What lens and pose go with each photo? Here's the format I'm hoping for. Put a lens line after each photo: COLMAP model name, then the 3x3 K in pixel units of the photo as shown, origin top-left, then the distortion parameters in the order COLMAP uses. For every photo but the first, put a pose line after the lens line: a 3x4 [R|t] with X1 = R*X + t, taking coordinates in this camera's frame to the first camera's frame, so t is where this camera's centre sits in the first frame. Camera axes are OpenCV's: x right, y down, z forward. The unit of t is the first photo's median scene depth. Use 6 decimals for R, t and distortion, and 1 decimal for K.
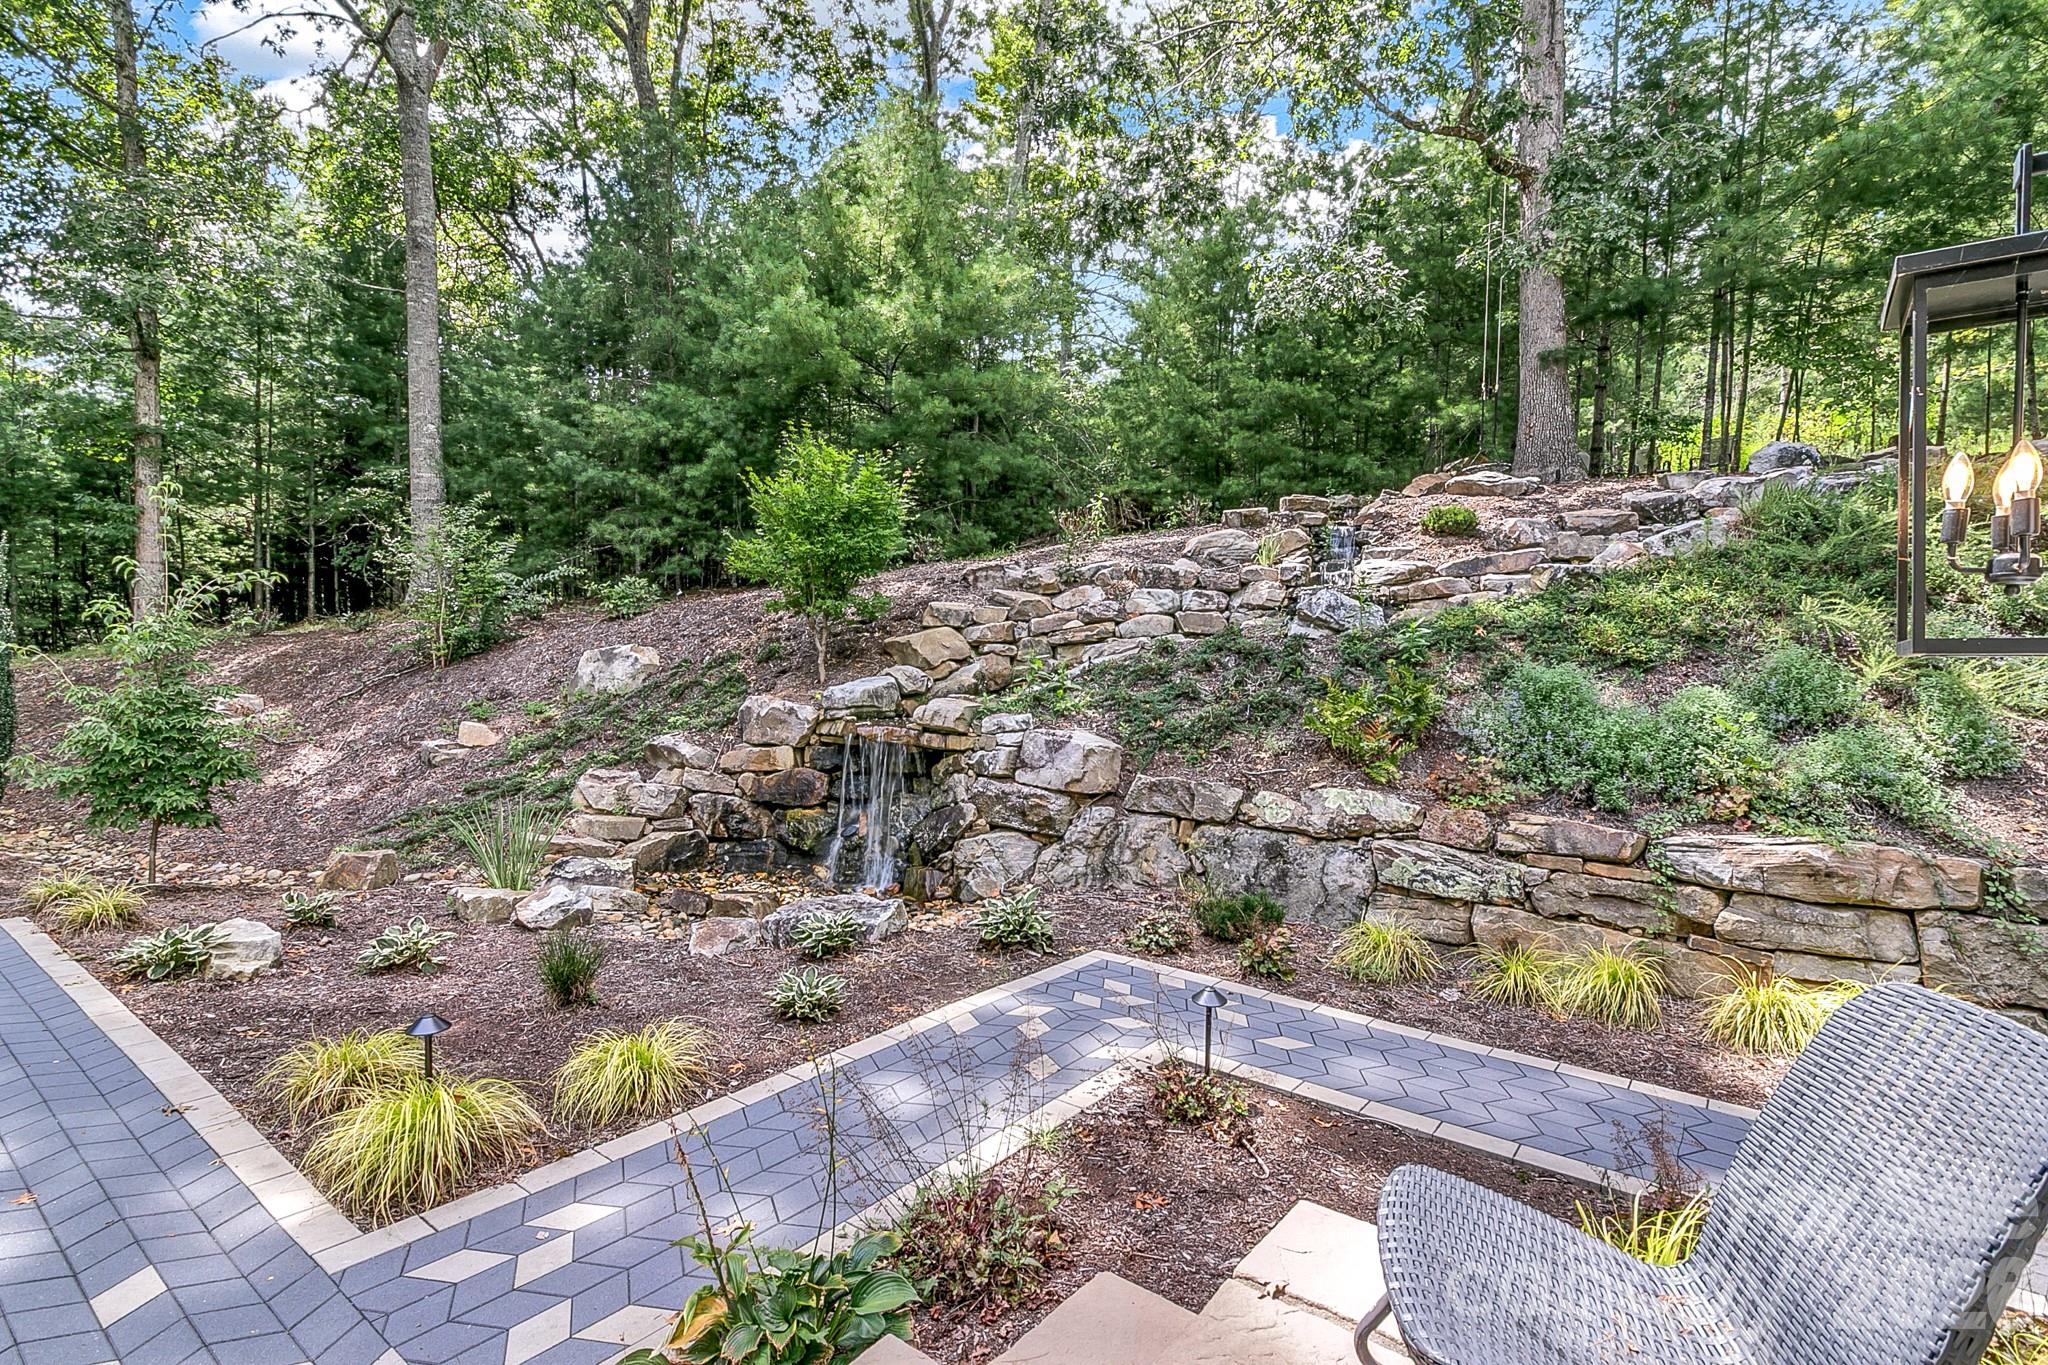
lens RADIAL K [[1005.3, 0, 1024.6], [0, 1005.3, 678.3], [0, 0, 1]] dist [-0.000726, 0.000051]
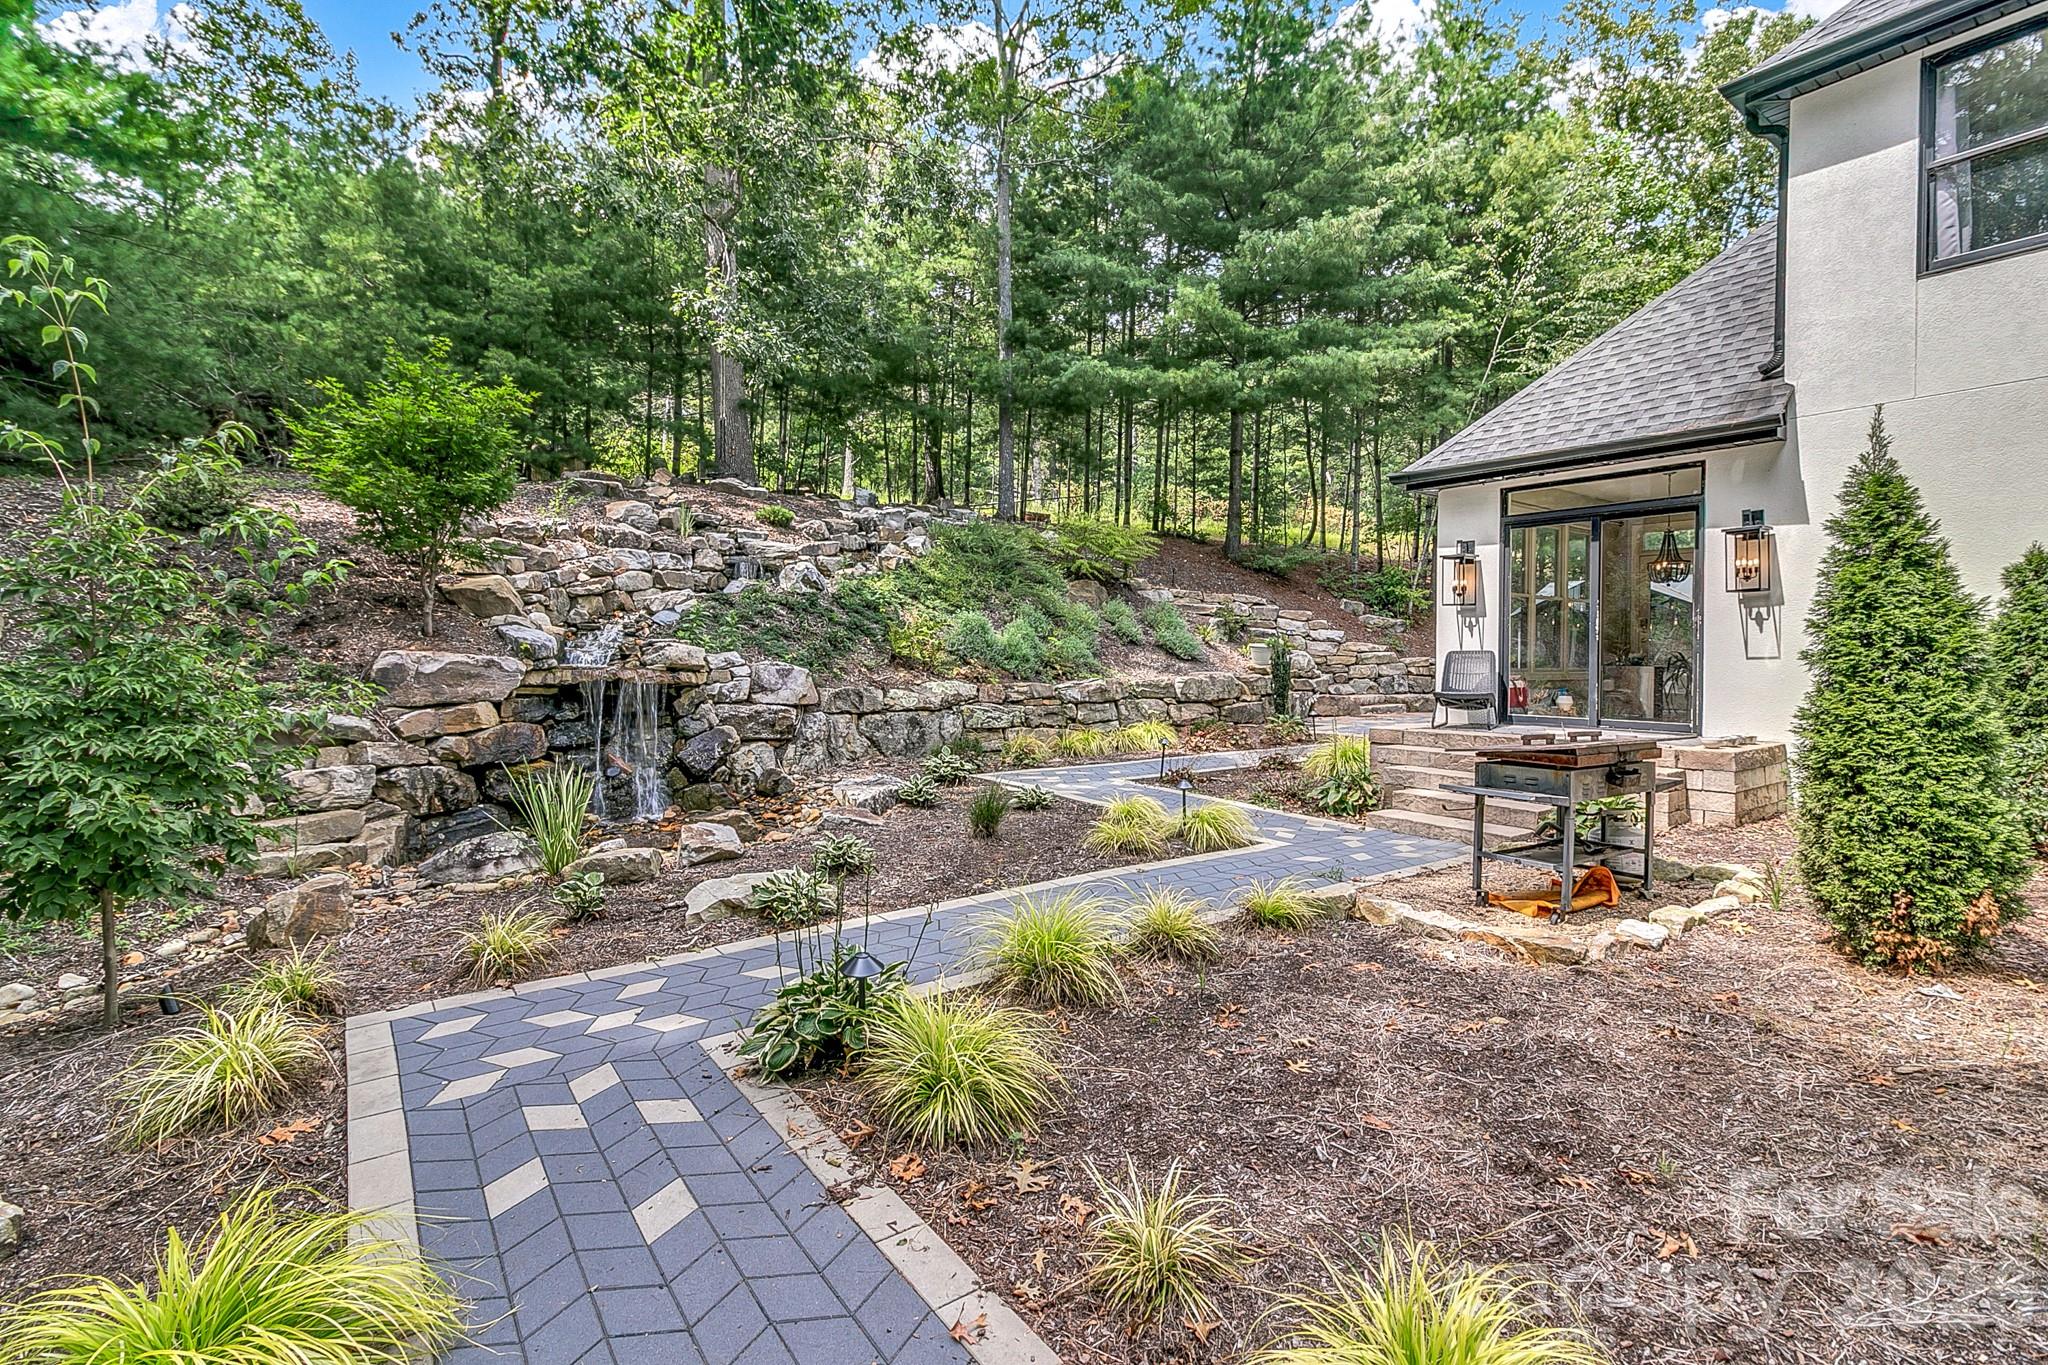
lens RADIAL K [[938.6, 0, 1023.6], [0, 938.6, 681.4], [0, 0, 1]] dist [0.003595, 0.000481]
pose [[0.281405, -0.066817, 0.957260, -1.030575], [0.023152, 0.997755, 0.062838, 0.006577], [-0.959310, 0.004479, 0.282320, 0.318929]]
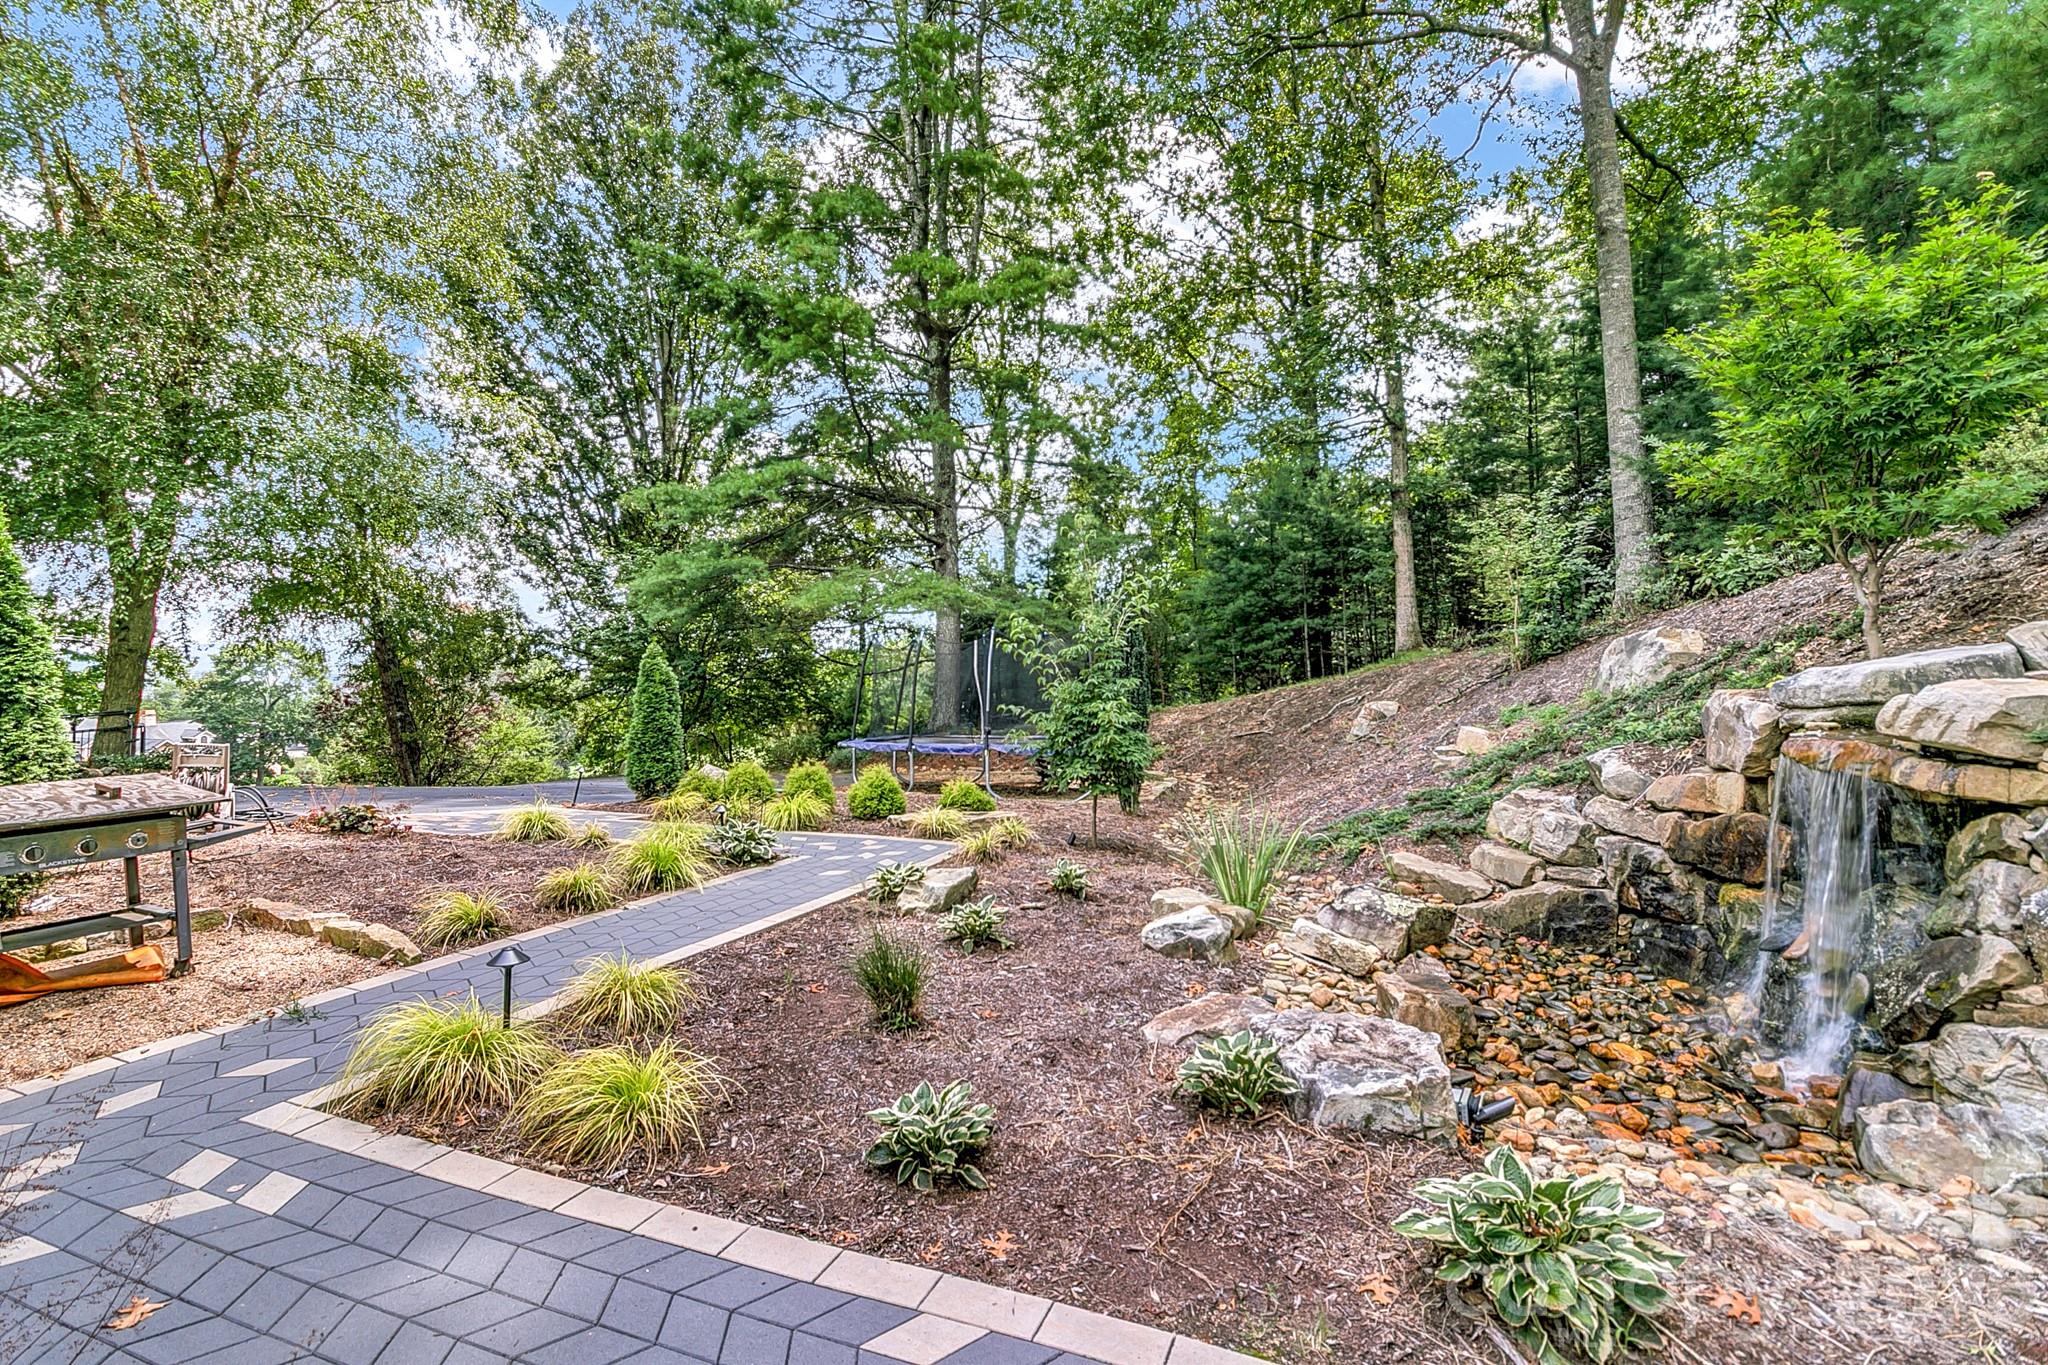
lens RADIAL K [[938.6, 0, 1020.5], [0, 938.6, 681.5], [0, 0, 1]] dist [0.003595, 0.000481]
pose [[0.249745, -0.025612, -0.967973, 0.206722], [-0.000468, 0.999647, -0.026571, 0.032868], [0.968311, 0.007089, 0.249645, 0.523588]]
